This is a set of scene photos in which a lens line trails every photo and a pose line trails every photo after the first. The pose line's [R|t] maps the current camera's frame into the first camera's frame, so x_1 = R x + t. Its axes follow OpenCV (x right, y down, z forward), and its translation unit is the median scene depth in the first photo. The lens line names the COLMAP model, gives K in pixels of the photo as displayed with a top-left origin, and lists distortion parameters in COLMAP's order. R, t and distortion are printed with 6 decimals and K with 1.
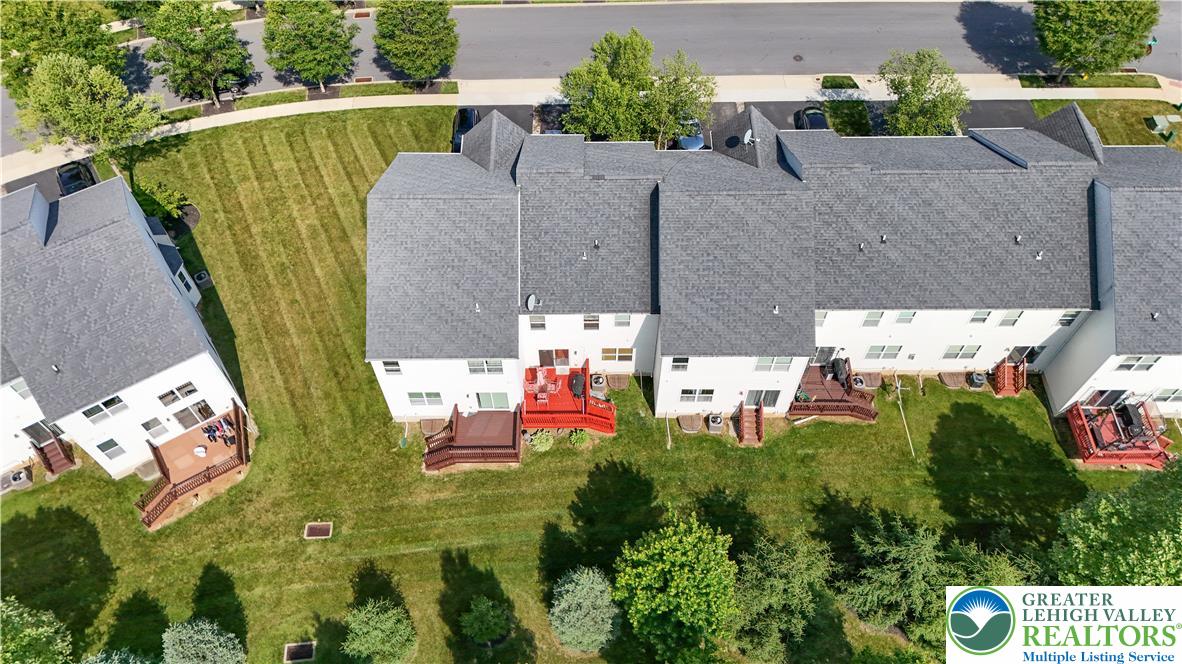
lens RADIAL K [[867.6, 0, 592.6], [0, 867.6, 336.4], [0, 0, 1]] dist [0.015393, 0.001450]
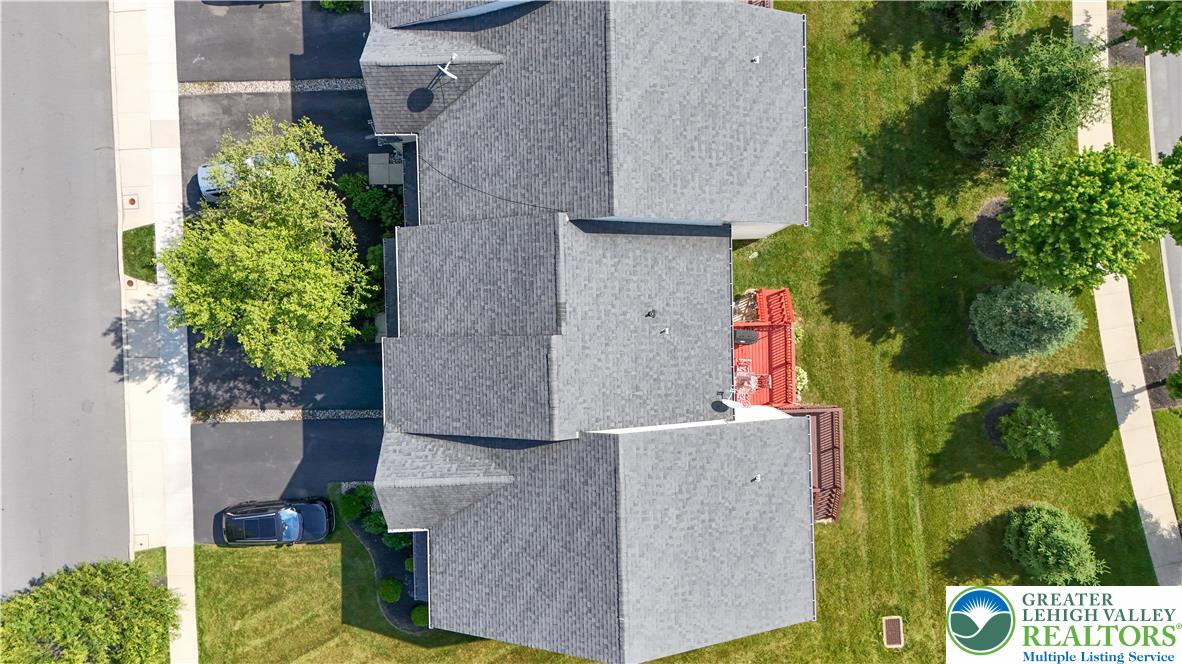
lens RADIAL K [[867.6, 0, 592.6], [0, 867.6, 336.4], [0, 0, 1]] dist [0.015393, 0.001450]
pose [[-0.016826, -0.999733, -0.015868, -0.001778], [0.837527, -0.022761, 0.545921, -0.502483], [-0.546136, -0.004104, 0.837686, 0.443480]]
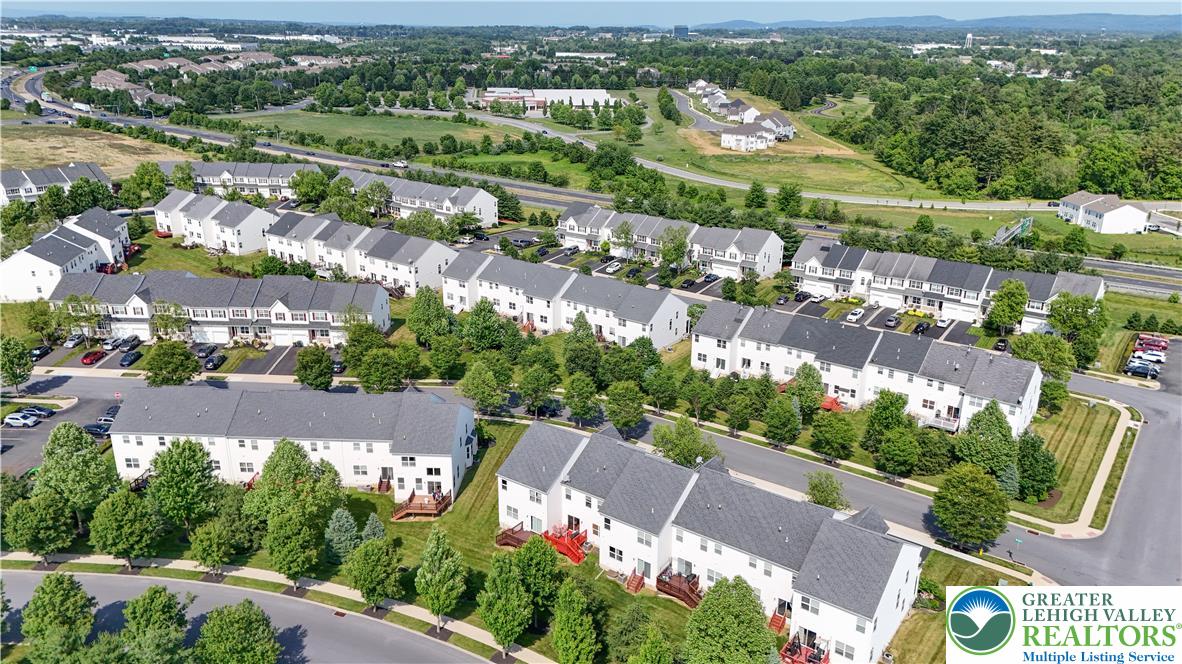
lens RADIAL K [[867.6, 0, 592.6], [0, 867.6, 336.4], [0, 0, 1]] dist [0.015393, 0.001450]
pose [[0.799359, 0.205157, -0.564744, 0.941501], [-0.507475, 0.733755, -0.451744, 0.537313], [0.321706, 0.647699, 0.690646, -0.610650]]
